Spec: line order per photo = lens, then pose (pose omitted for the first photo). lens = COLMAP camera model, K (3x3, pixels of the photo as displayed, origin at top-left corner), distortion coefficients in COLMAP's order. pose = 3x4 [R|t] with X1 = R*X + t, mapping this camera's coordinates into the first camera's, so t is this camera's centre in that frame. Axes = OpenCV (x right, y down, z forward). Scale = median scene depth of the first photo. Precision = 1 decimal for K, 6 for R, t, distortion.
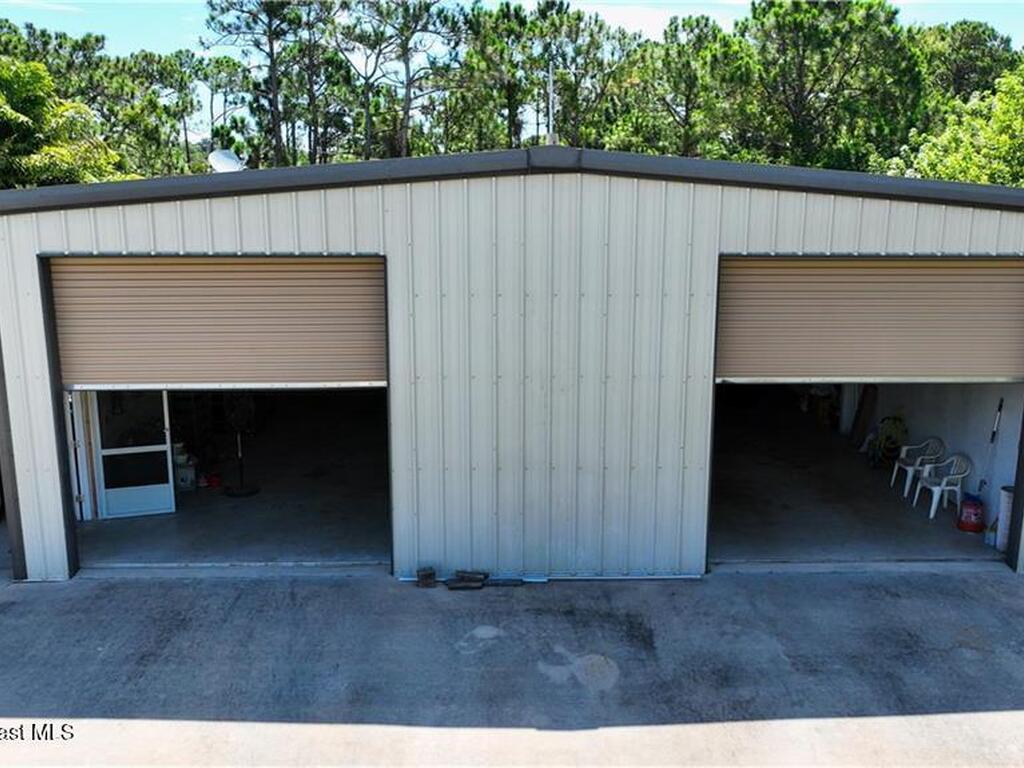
lens RADIAL K [[972.8, 0, 554.1], [0, 972.8, 384.5], [0, 0, 1]] dist [0.003734, 0.013380]
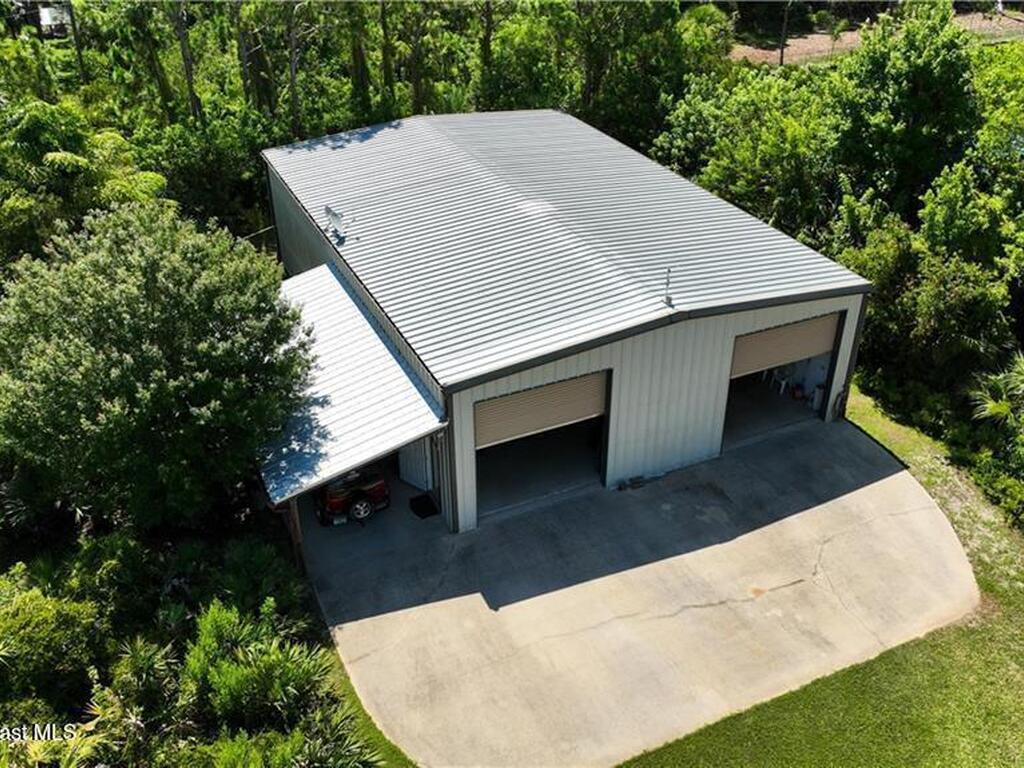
lens RADIAL K [[972.8, 0, 554.1], [0, 972.8, 384.5], [0, 0, 1]] dist [0.003734, 0.013380]
pose [[0.910202, -0.209029, 0.357547, -1.052526], [0.067404, 0.926548, 0.370087, -0.888615], [-0.408644, -0.312754, 0.857435, -0.835339]]
